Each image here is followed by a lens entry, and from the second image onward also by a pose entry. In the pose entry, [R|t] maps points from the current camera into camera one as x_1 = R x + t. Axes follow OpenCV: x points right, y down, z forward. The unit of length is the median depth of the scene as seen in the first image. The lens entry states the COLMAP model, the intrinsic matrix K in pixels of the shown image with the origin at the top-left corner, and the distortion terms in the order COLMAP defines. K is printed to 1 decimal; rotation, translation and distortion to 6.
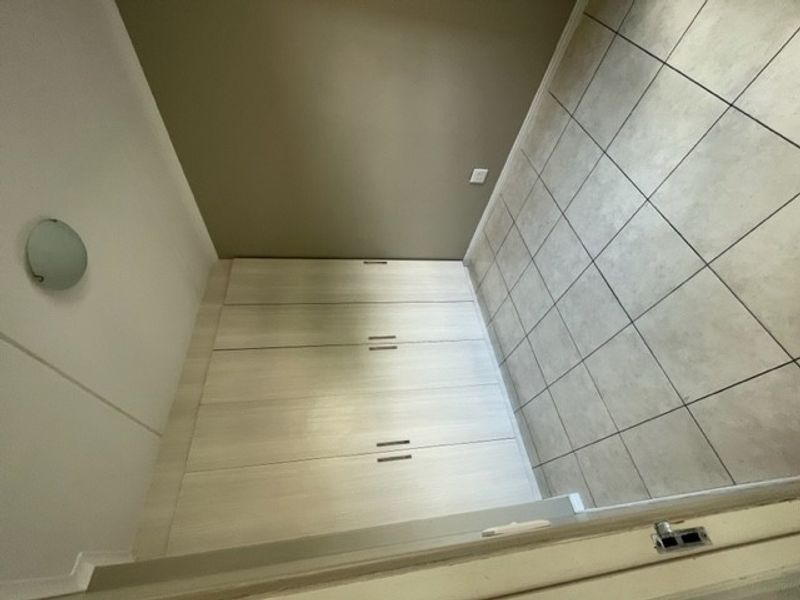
lens RADIAL K [[318.8, 0, 399.0], [0, 318.8, 299.5], [0, 0, 1]] dist [-0.001126, 0.000056]
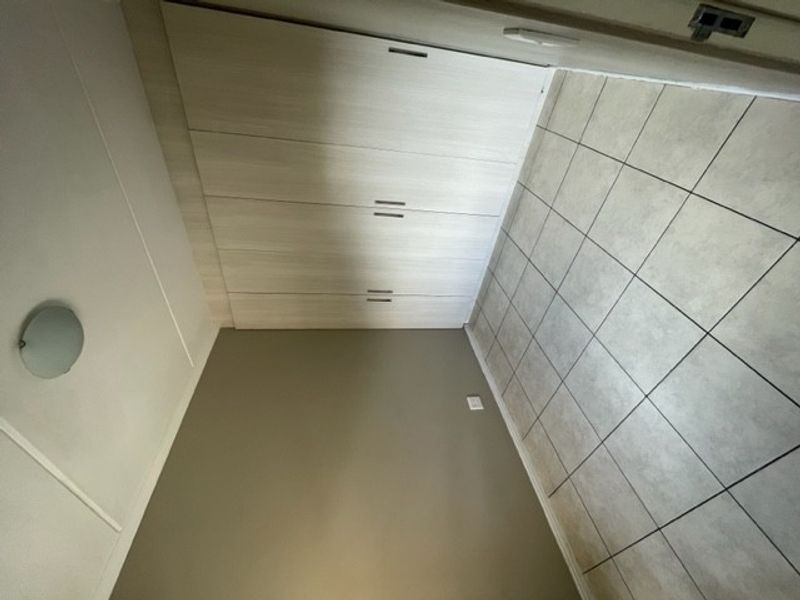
lens RADIAL K [[321.1, 0, 397.7], [0, 321.1, 297.5], [0, 0, 1]] dist [-0.000241, -0.012804]
pose [[0.969405, 0.201598, 0.140042, -0.145790], [-0.192110, 0.267967, 0.944080, -0.927048], [0.152798, -0.942100, 0.298498, 0.679991]]
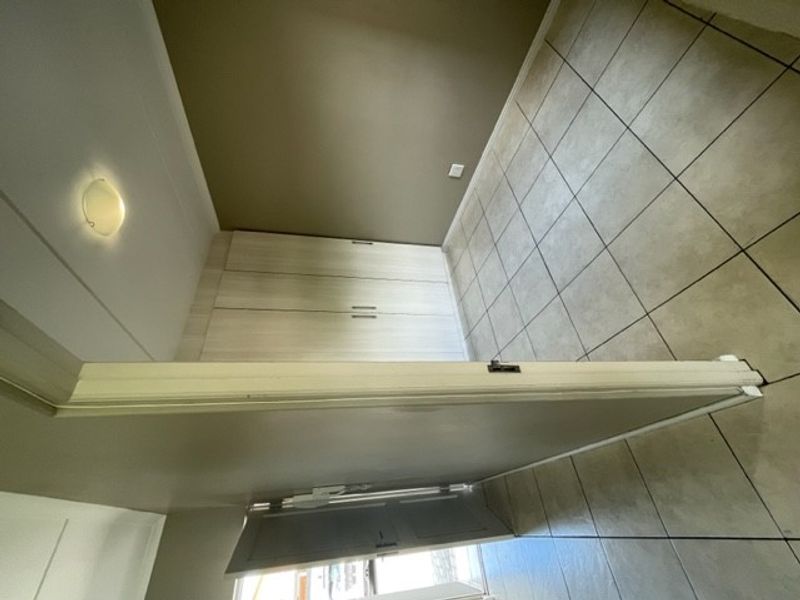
lens RADIAL K [[318.8, 0, 399.0], [0, 318.8, 299.5], [0, 0, 1]] dist [-0.001126, 0.000056]
pose [[0.997860, 0.057048, 0.031964, 0.034484], [-0.057702, 0.998135, 0.019924, 0.061124], [-0.030768, -0.021725, 0.999290, -0.141752]]
